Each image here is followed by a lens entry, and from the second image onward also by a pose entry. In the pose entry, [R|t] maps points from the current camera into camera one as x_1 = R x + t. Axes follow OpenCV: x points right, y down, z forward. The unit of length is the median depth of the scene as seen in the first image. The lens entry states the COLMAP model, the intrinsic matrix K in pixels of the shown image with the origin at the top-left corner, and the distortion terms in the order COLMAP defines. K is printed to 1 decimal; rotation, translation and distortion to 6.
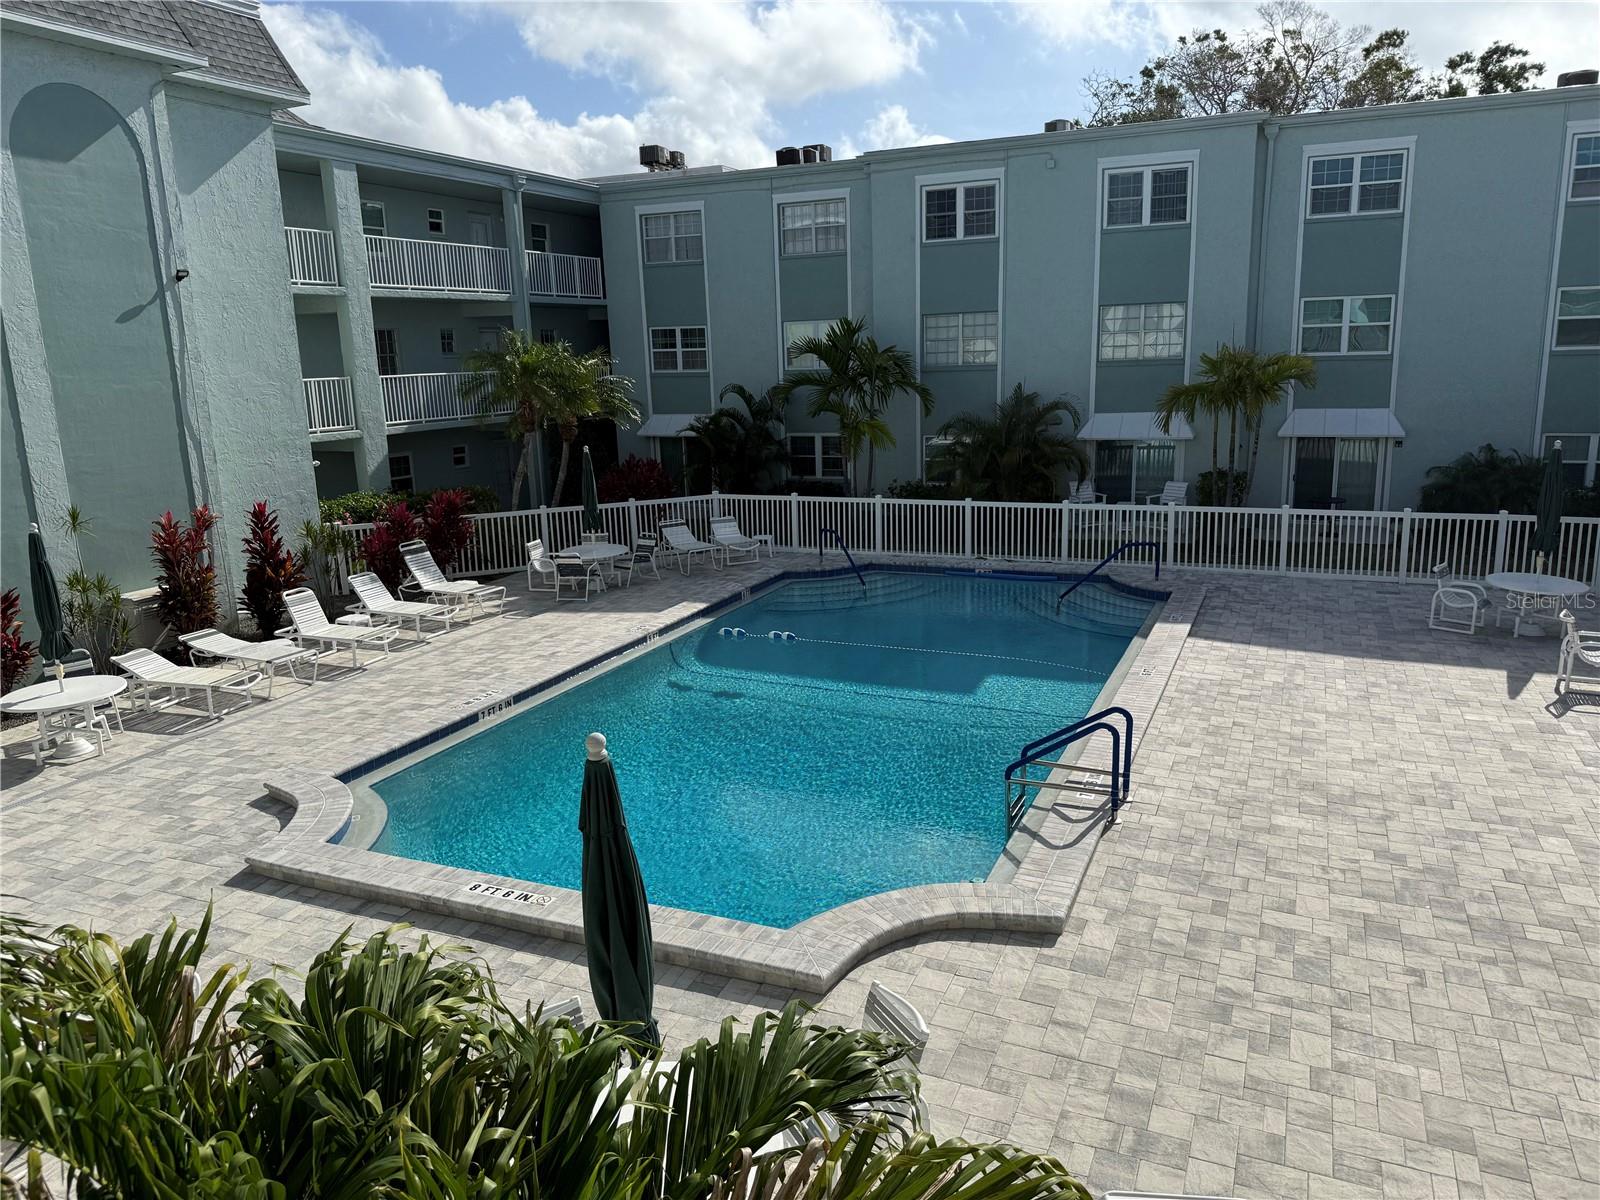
lens RADIAL K [[1118.6, 0, 809.0], [0, 1118.6, 592.8], [0, 0, 1]] dist [0.059310, -0.076074]
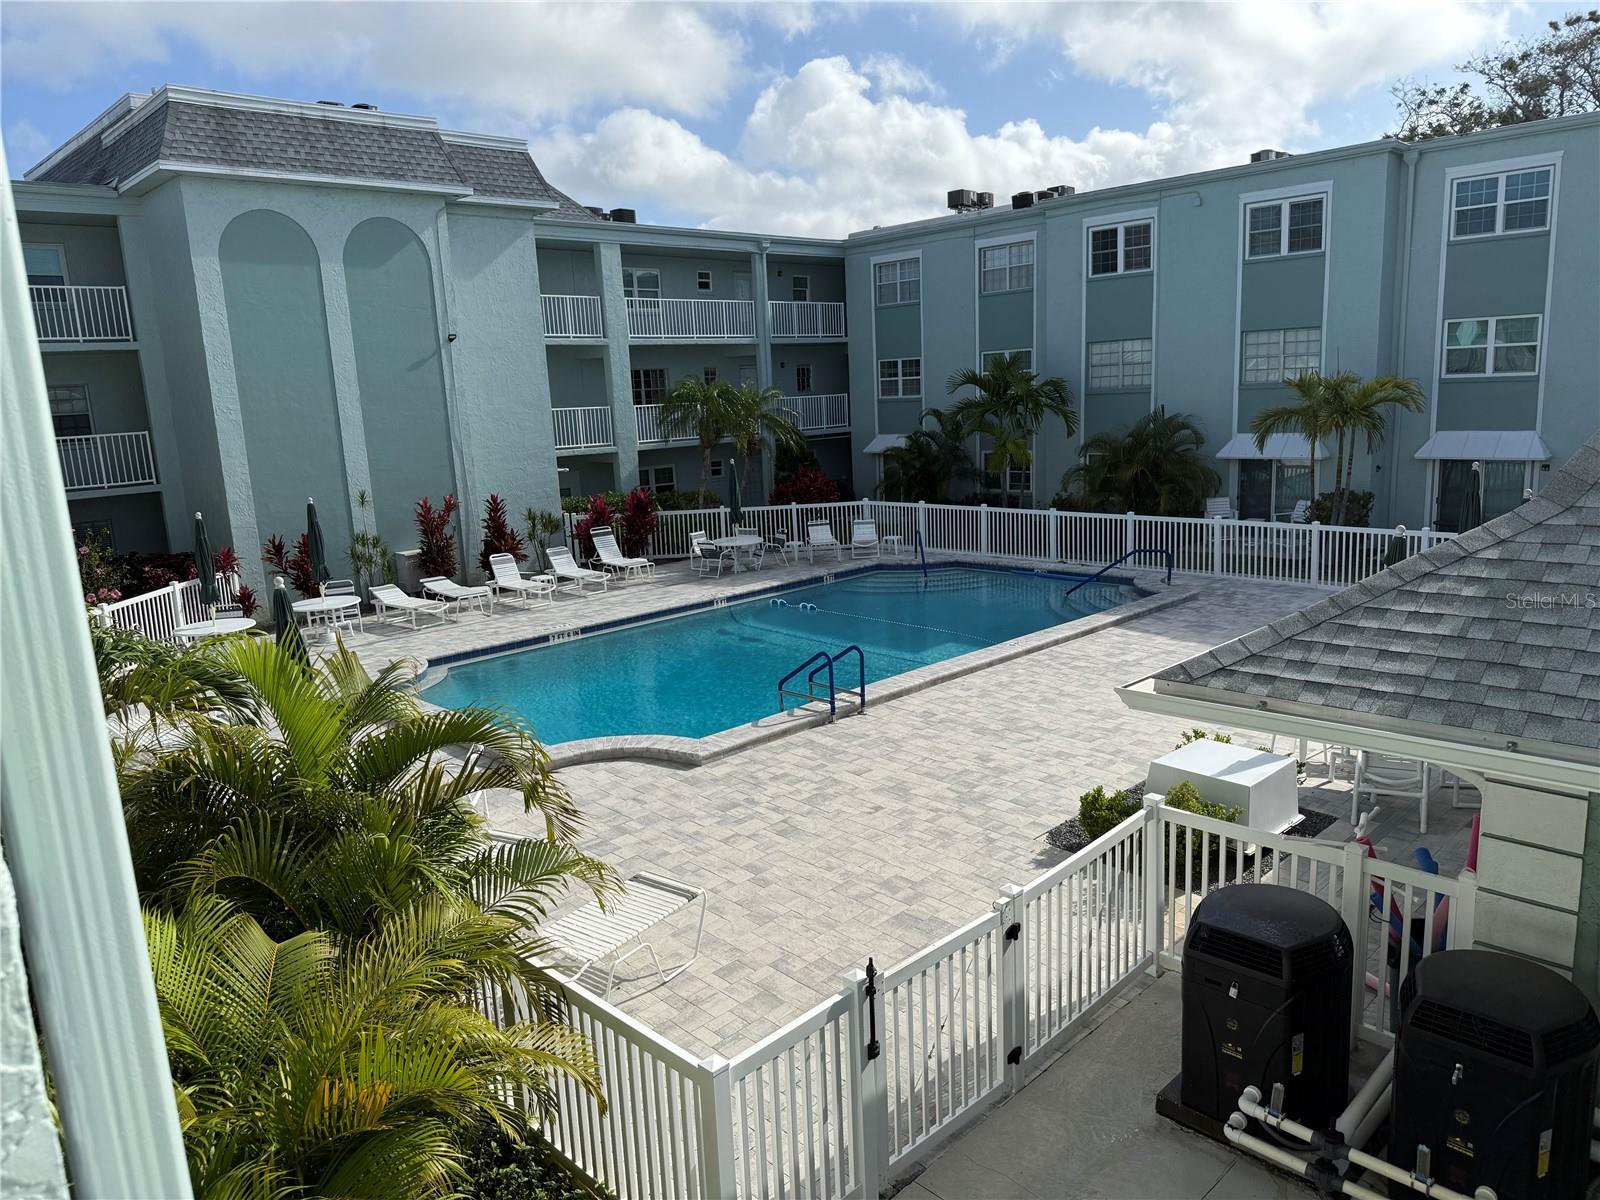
lens RADIAL K [[1118.6, 0, 808.0], [0, 1118.6, 604.9], [0, 0, 1]] dist [0.059310, -0.076074]
pose [[0.926310, 0.060303, -0.371905, 0.312863], [-0.062782, 0.998012, 0.005451, 0.020411], [0.371494, 0.018300, 0.928255, -0.133145]]
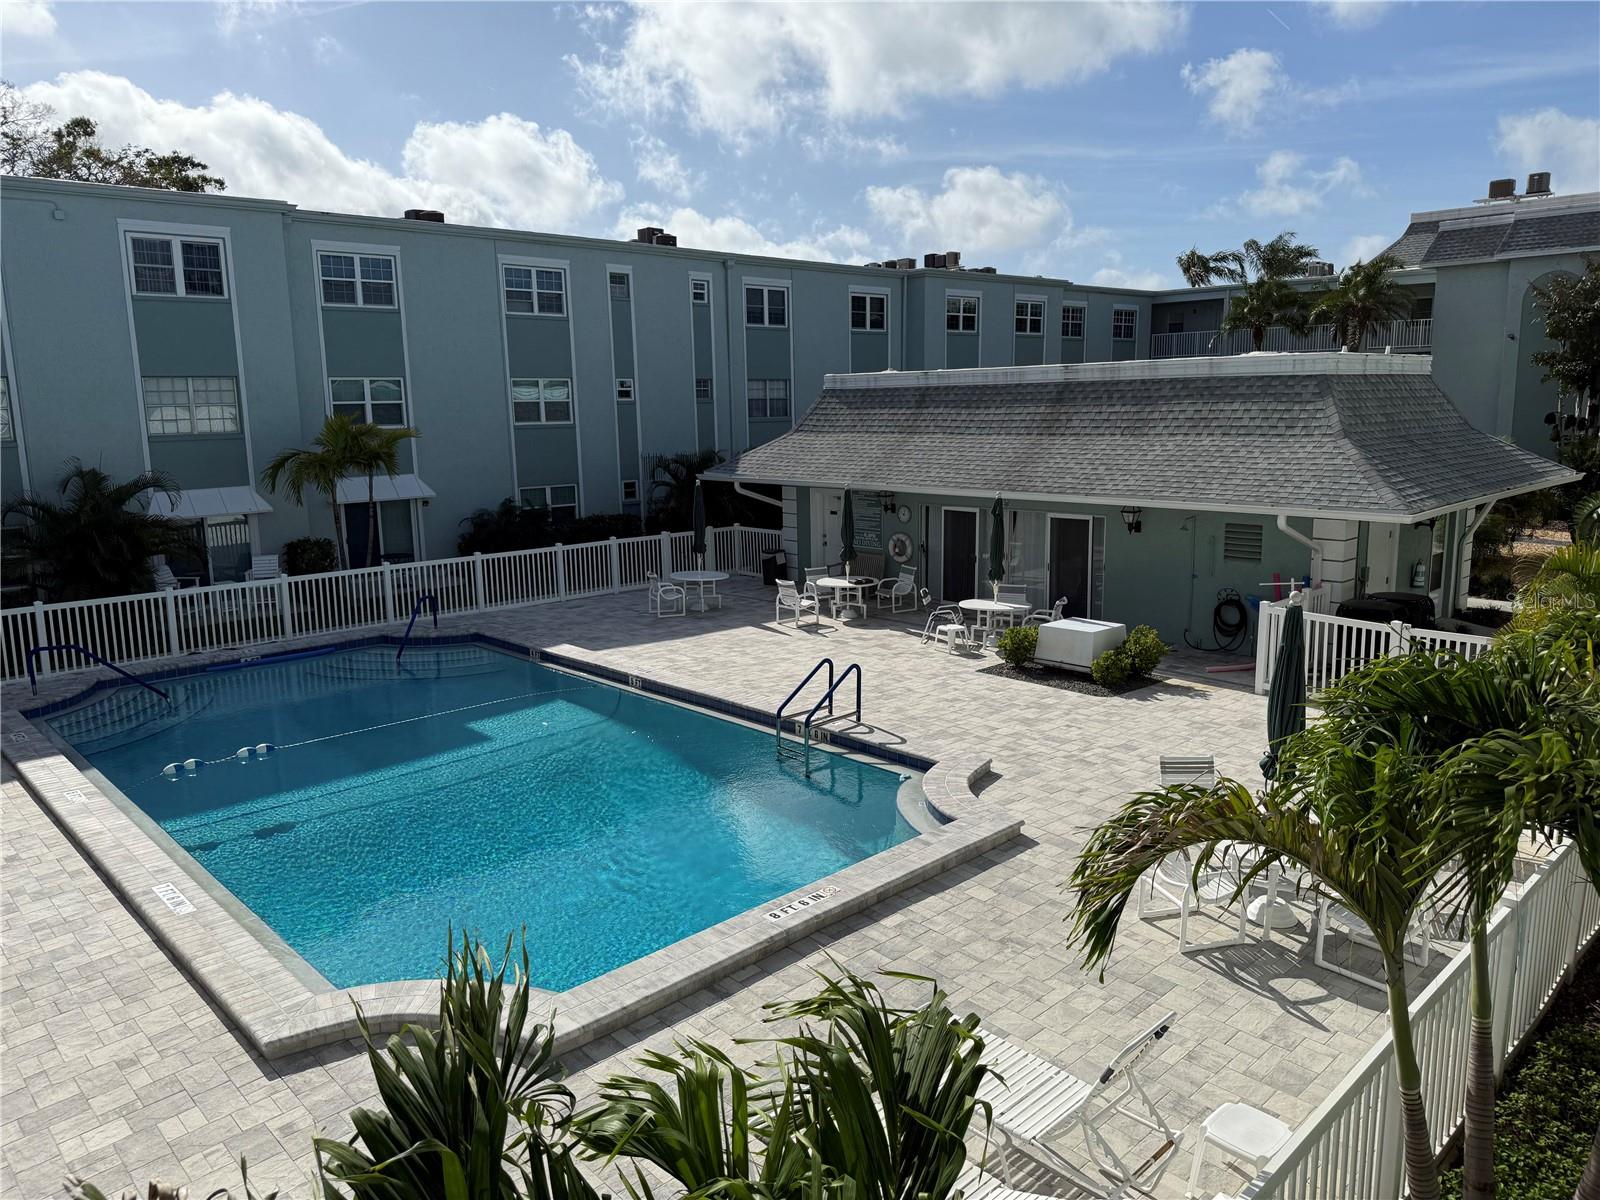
lens RADIAL K [[1118.6, 0, 792.7], [0, 1118.6, 600.1], [0, 0, 1]] dist [0.059310, -0.076074]
pose [[0.391451, -0.141994, 0.909177, -0.427198], [0.206956, 0.976296, 0.063370, -0.028432], [-0.896624, 0.163353, 0.411559, 0.190476]]
